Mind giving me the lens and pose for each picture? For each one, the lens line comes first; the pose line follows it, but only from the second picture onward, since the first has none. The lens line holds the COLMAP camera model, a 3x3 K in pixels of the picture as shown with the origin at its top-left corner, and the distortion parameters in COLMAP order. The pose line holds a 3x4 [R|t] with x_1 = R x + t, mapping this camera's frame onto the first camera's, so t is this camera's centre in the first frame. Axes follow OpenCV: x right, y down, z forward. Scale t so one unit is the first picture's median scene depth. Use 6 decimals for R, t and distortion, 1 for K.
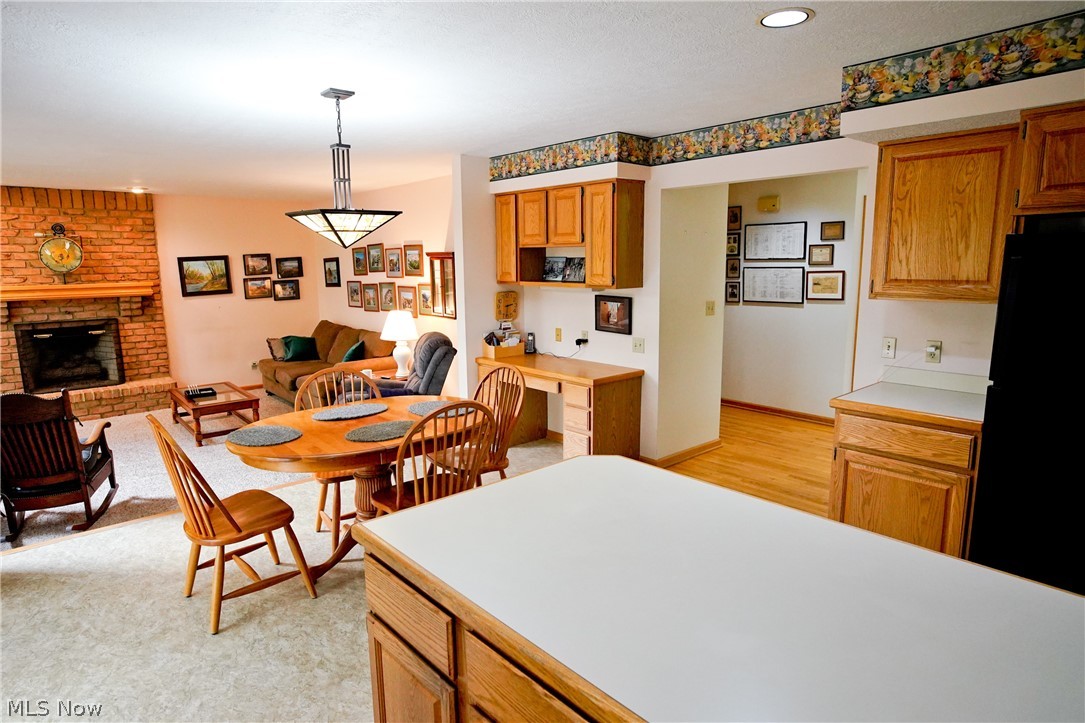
lens RADIAL K [[617.6, 0, 542.3], [0, 617.6, 358.1], [0, 0, 1]] dist [-0.035097, 0.025401]
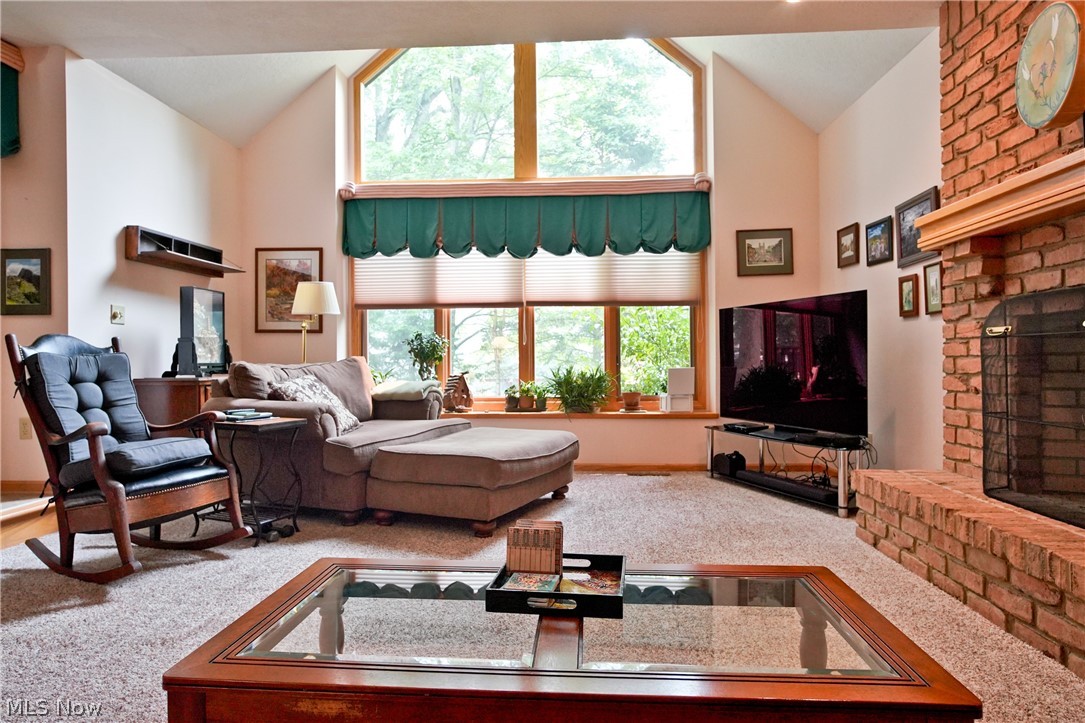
lens RADIAL K [[656.5, 0, 541.5], [0, 656.5, 356.6], [0, 0, 1]] dist [-0.023977, 0.015439]
pose [[-0.704709, 0.012184, -0.709392, -0.359364], [-0.098302, 0.988533, 0.114631, -0.036358], [0.702653, 0.150516, -0.695430, 1.020355]]
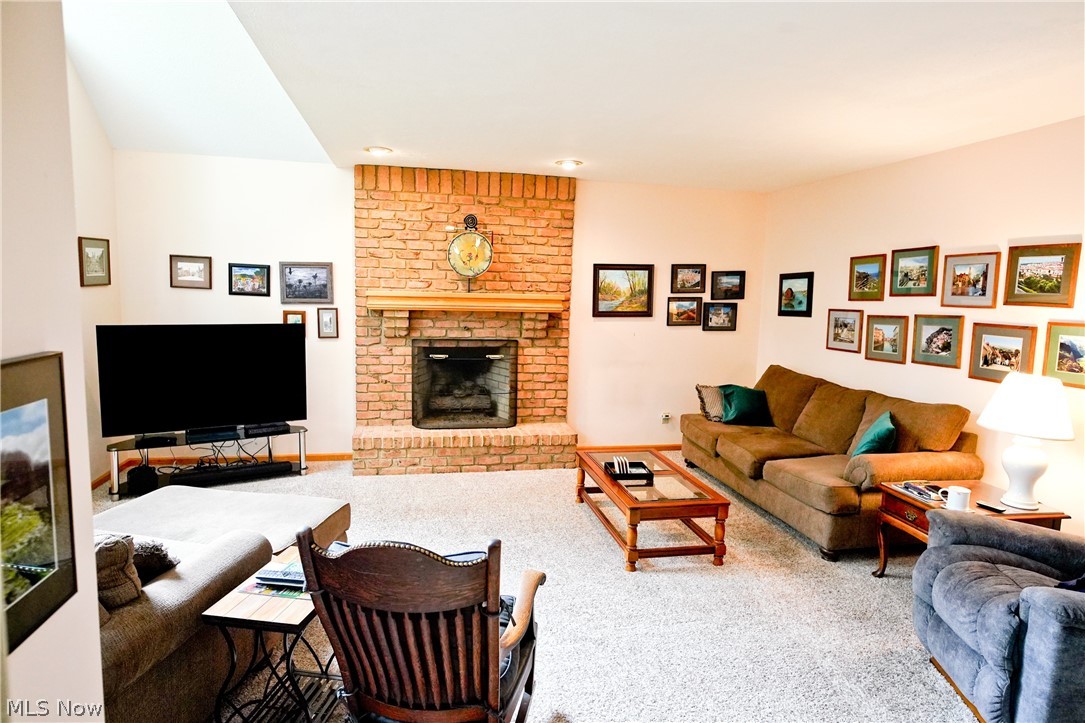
lens RADIAL K [[617.6, 0, 537.6], [0, 617.6, 357.5], [0, 0, 1]] dist [-0.035097, 0.025401]
pose [[0.868984, 0.091053, -0.486391, -0.306494], [-0.115564, 0.993087, -0.020559, -0.031406], [0.481157, 0.074074, 0.873499, 0.350760]]
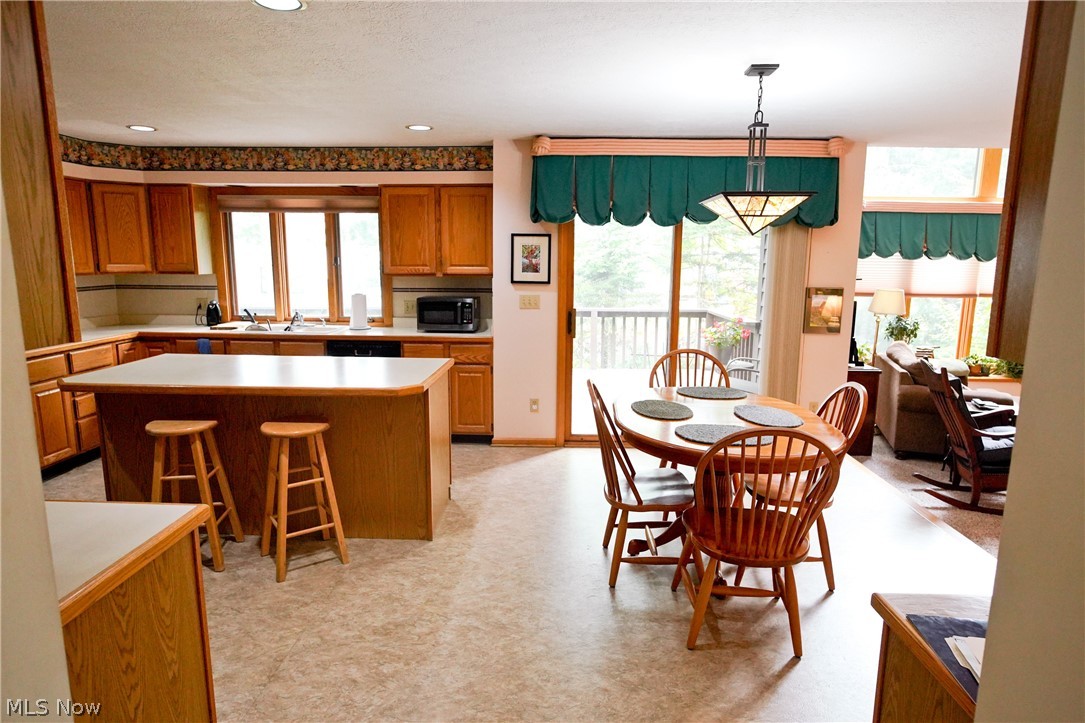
lens RADIAL K [[617.6, 0, 541.7], [0, 617.6, 359.4], [0, 0, 1]] dist [-0.035097, 0.025401]
pose [[-0.690778, 0.123783, -0.712392, 0.258751], [-0.116351, 0.953370, 0.278475, -0.097447], [0.713644, 0.275252, -0.644165, 0.627493]]
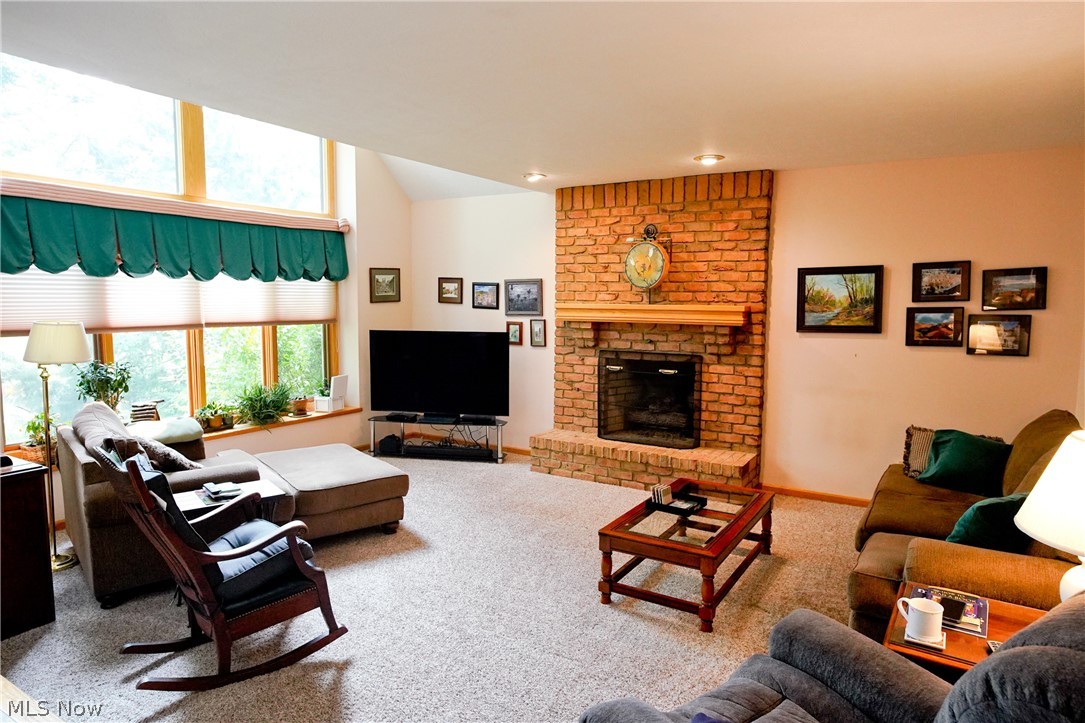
lens RADIAL K [[656.5, 0, 545.9], [0, 656.5, 359.6], [0, 0, 1]] dist [-0.023977, 0.015439]
pose [[0.299348, 0.106352, -0.948198, -0.039872], [-0.162281, 0.984965, 0.059243, -0.078209], [0.940242, 0.136140, 0.312106, 0.616981]]
